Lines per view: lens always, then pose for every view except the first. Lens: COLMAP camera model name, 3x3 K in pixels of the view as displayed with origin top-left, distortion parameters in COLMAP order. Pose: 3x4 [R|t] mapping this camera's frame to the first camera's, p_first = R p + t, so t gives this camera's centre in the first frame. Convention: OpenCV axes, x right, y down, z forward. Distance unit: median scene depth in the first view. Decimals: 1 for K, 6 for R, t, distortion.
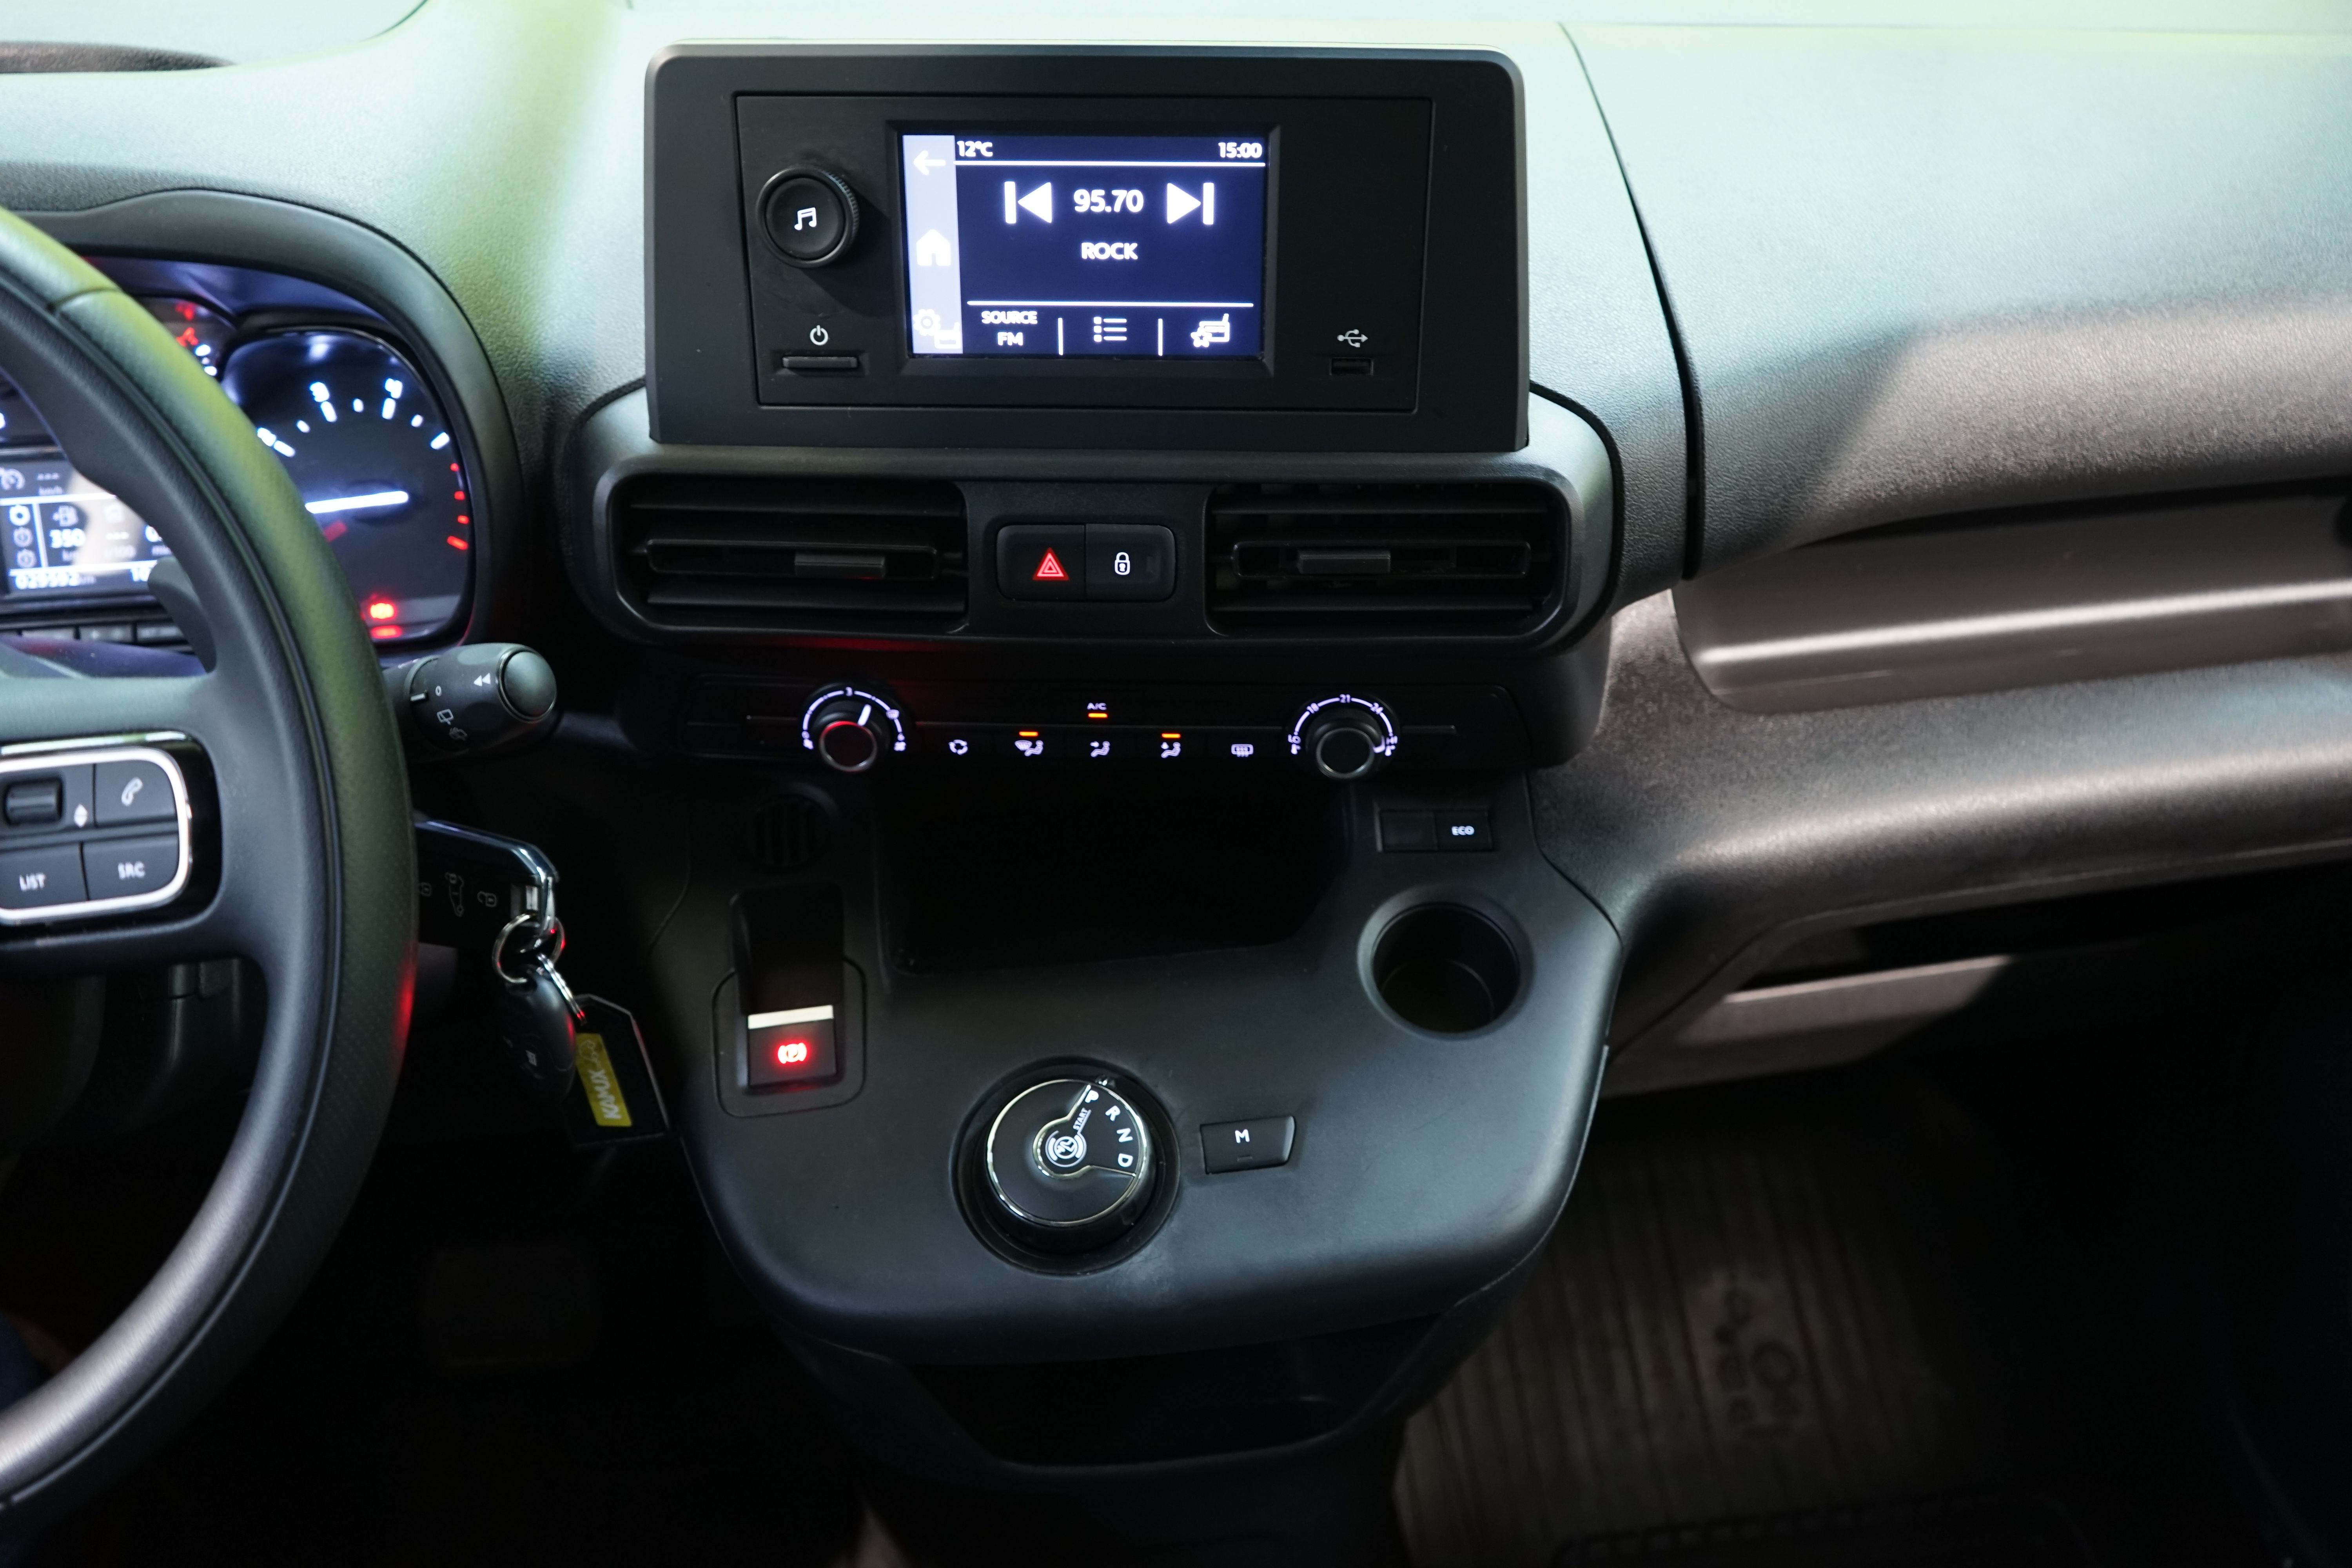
lens RADIAL K [[1928.2, 0, 1192.0], [0, 1928.2, 775.2], [0, 0, 1]] dist [0.011081, -0.037175]
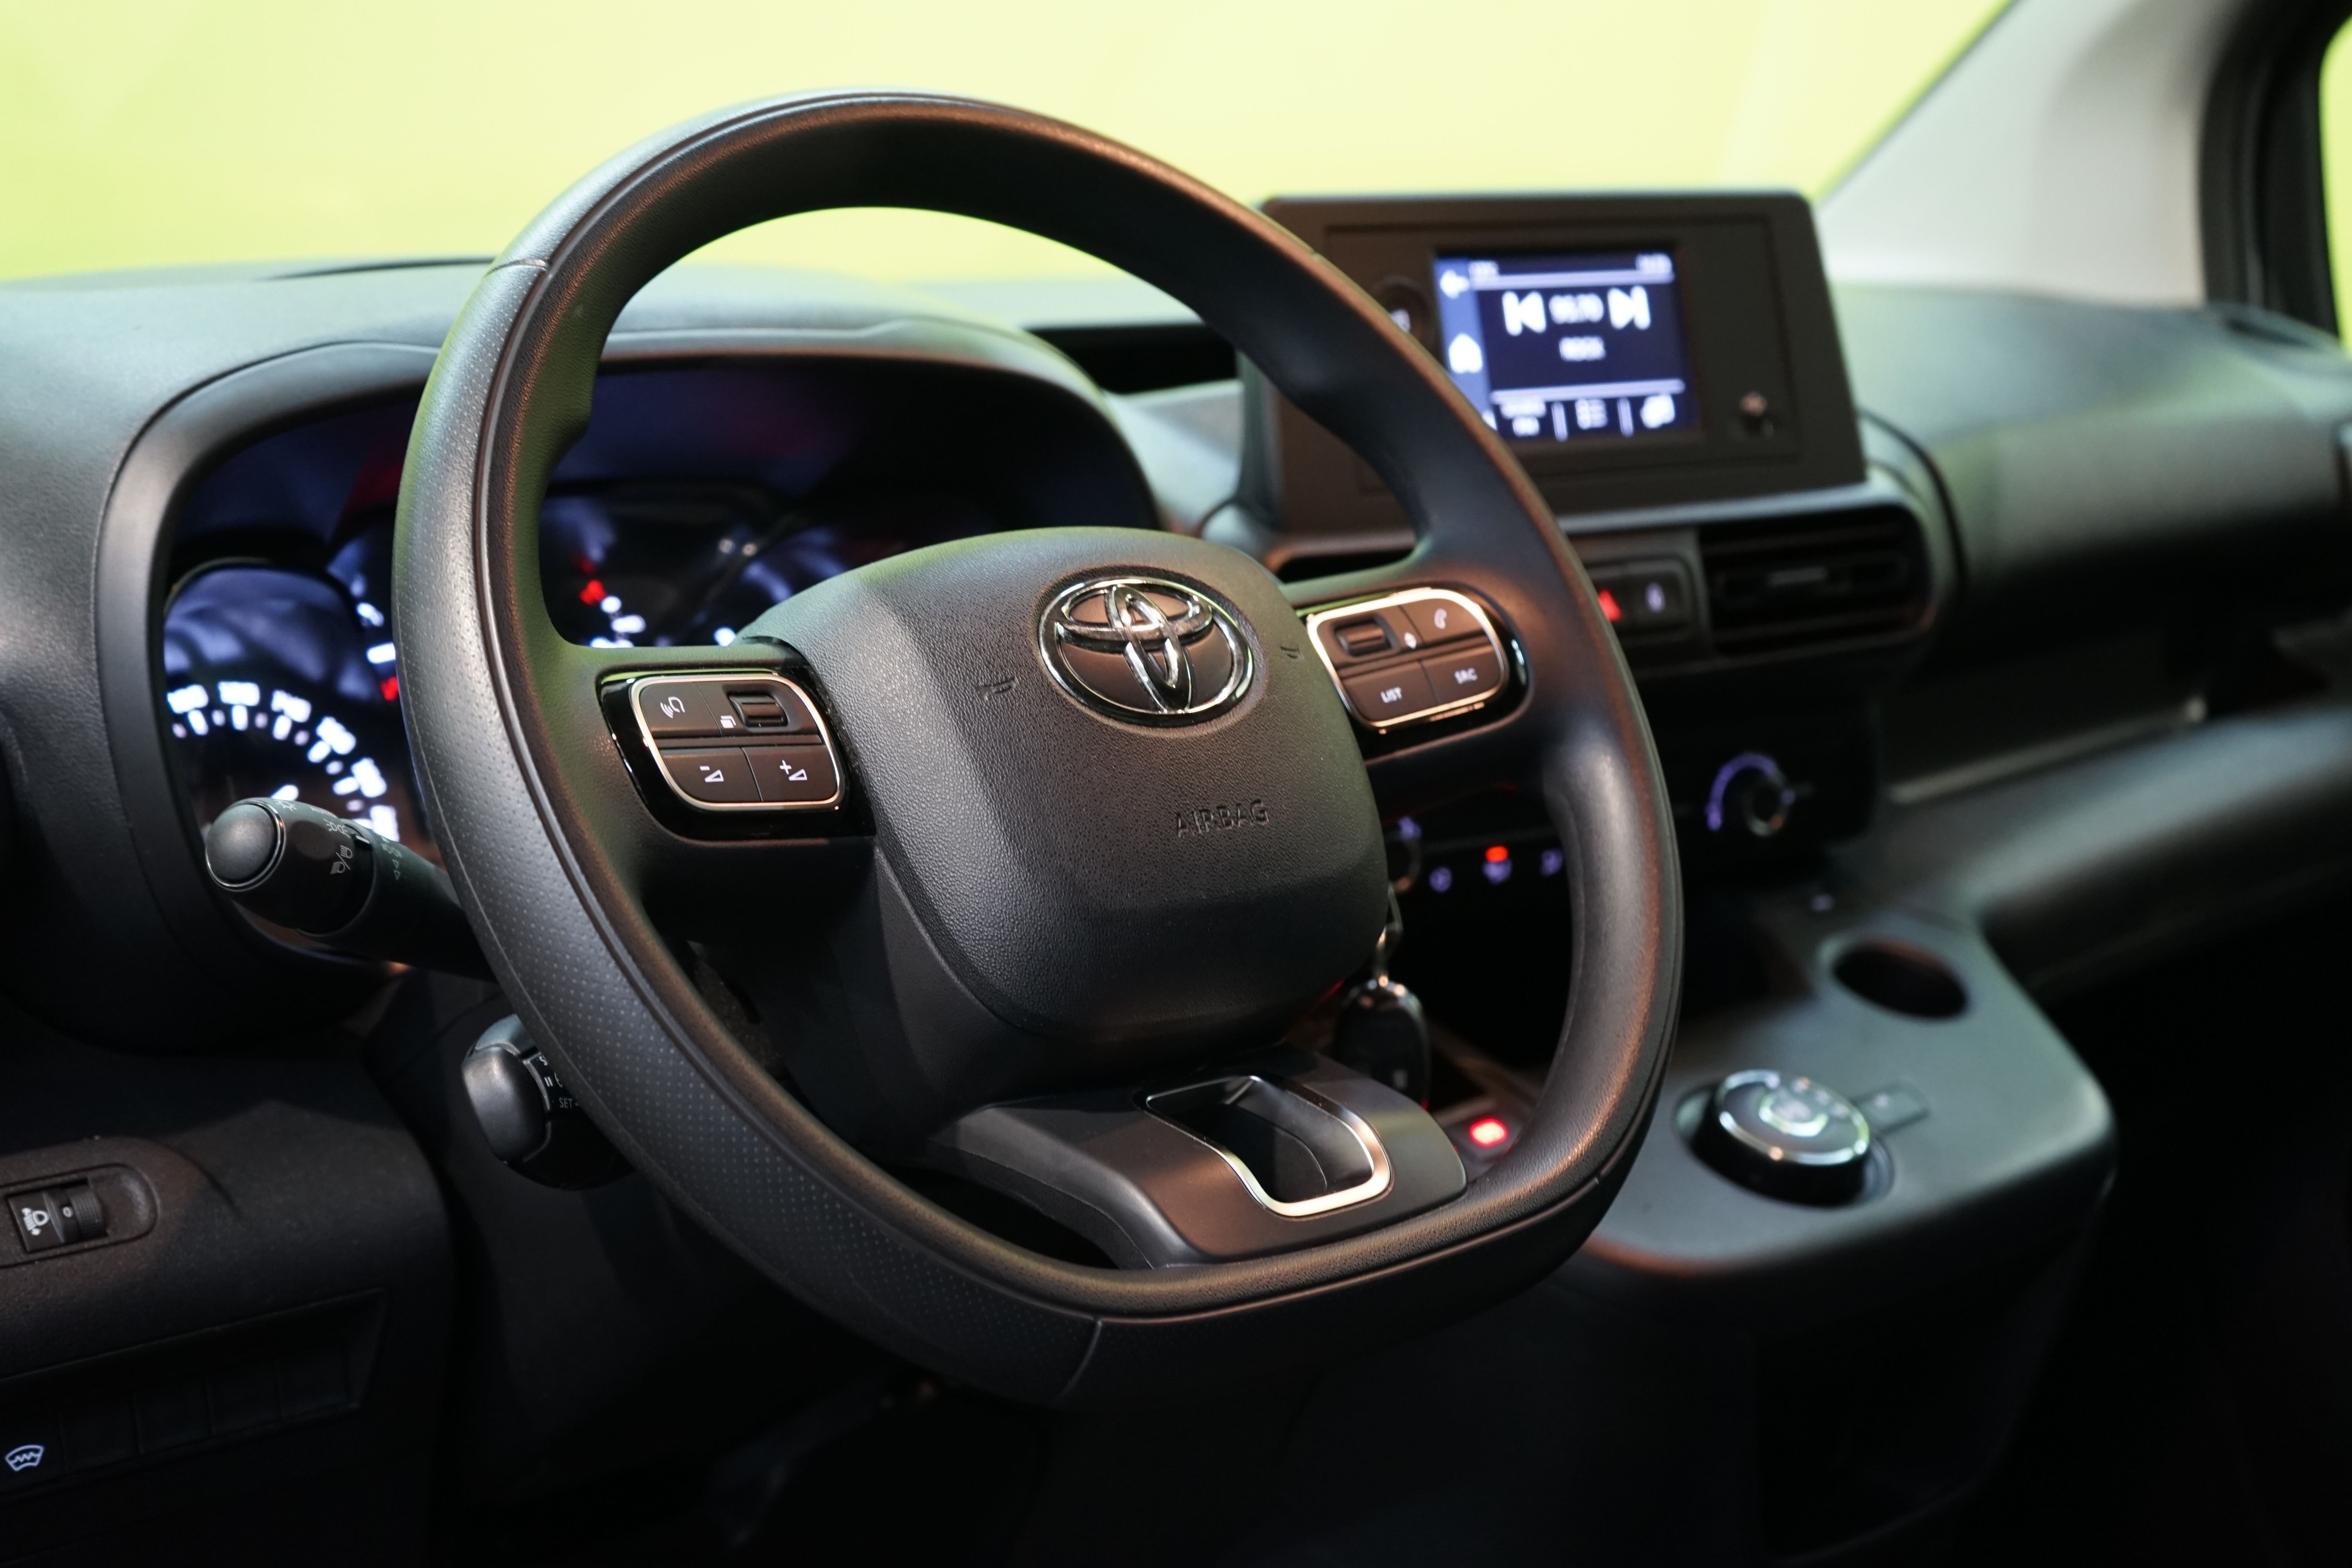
lens RADIAL K [[3420.7, 0, 1175.4], [0, 3420.7, 787.3], [0, 0, 1]] dist [0.119505, 0.000000]
pose [[0.818511, -0.107400, 0.564363, -1.446422], [0.342162, 0.880263, -0.328729, 0.564967], [-0.461482, 0.462172, 0.757253, -0.351046]]
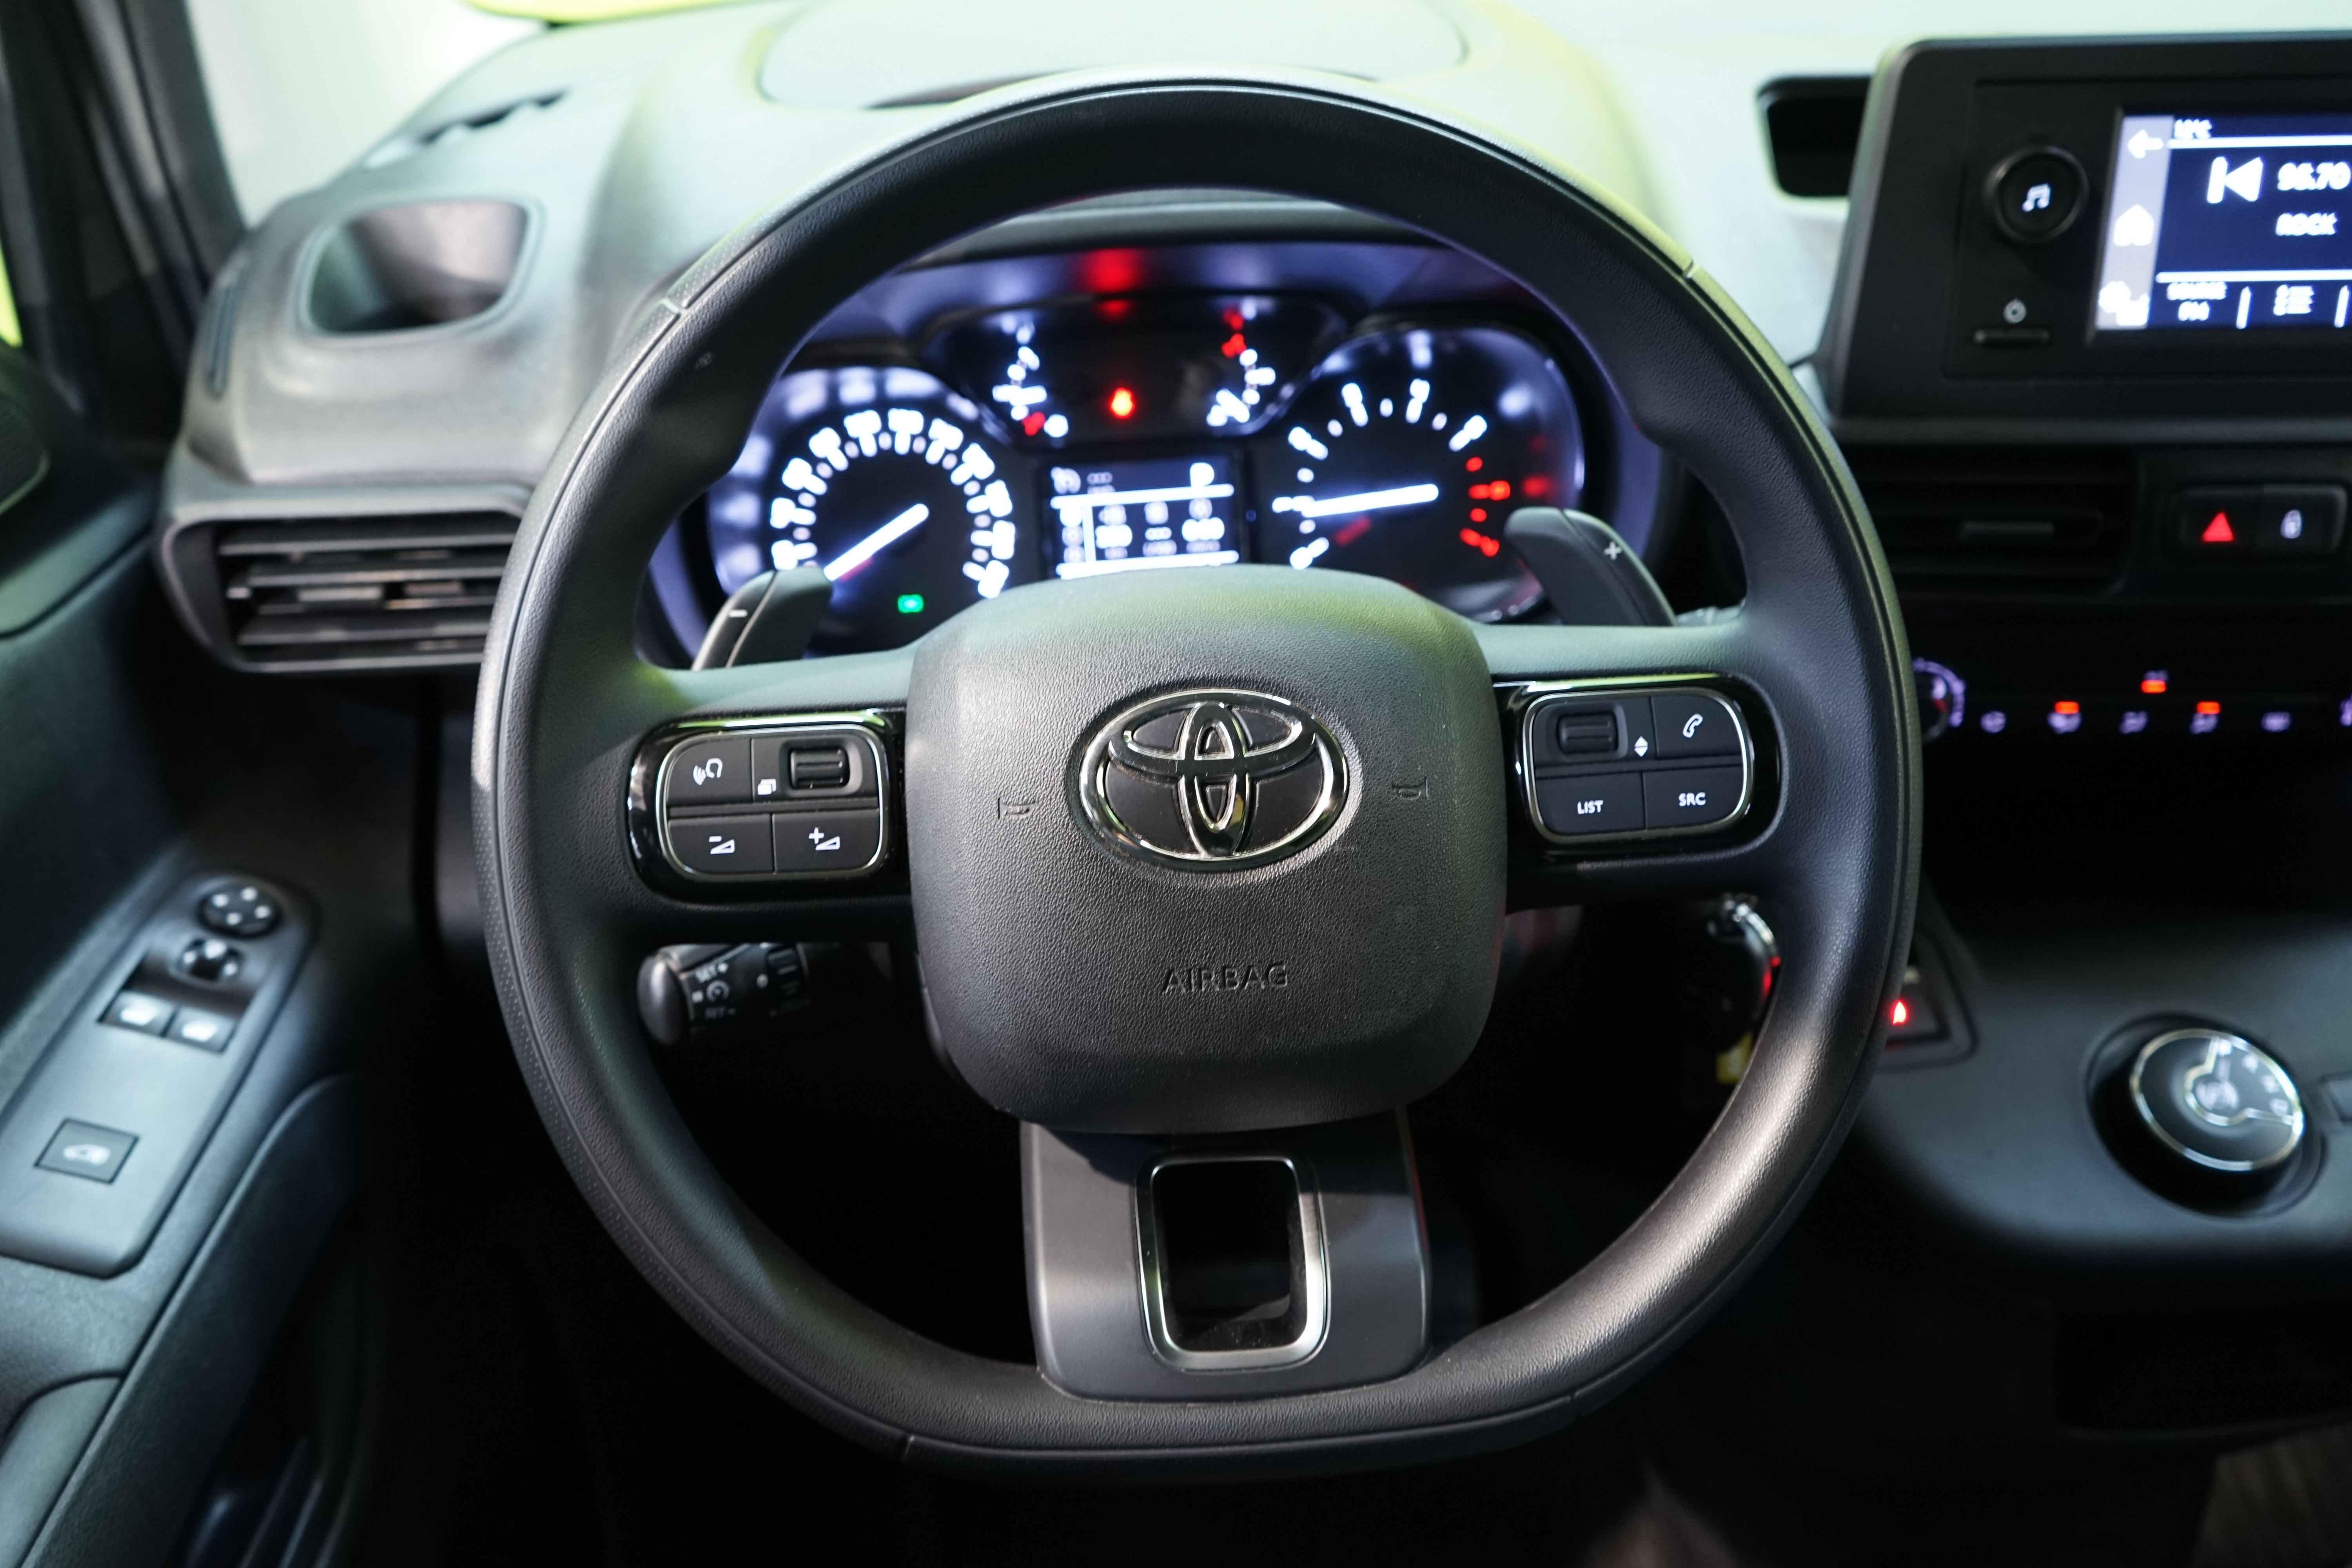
lens RADIAL K [[1928.2, 0, 1174.2], [0, 1928.2, 795.0], [0, 0, 1]] dist [0.011081, -0.037175]
pose [[0.999096, -0.013778, -0.040224, -0.610521], [0.012454, 0.999378, -0.032982, 0.063247], [0.040654, 0.032451, 0.998646, -0.056165]]
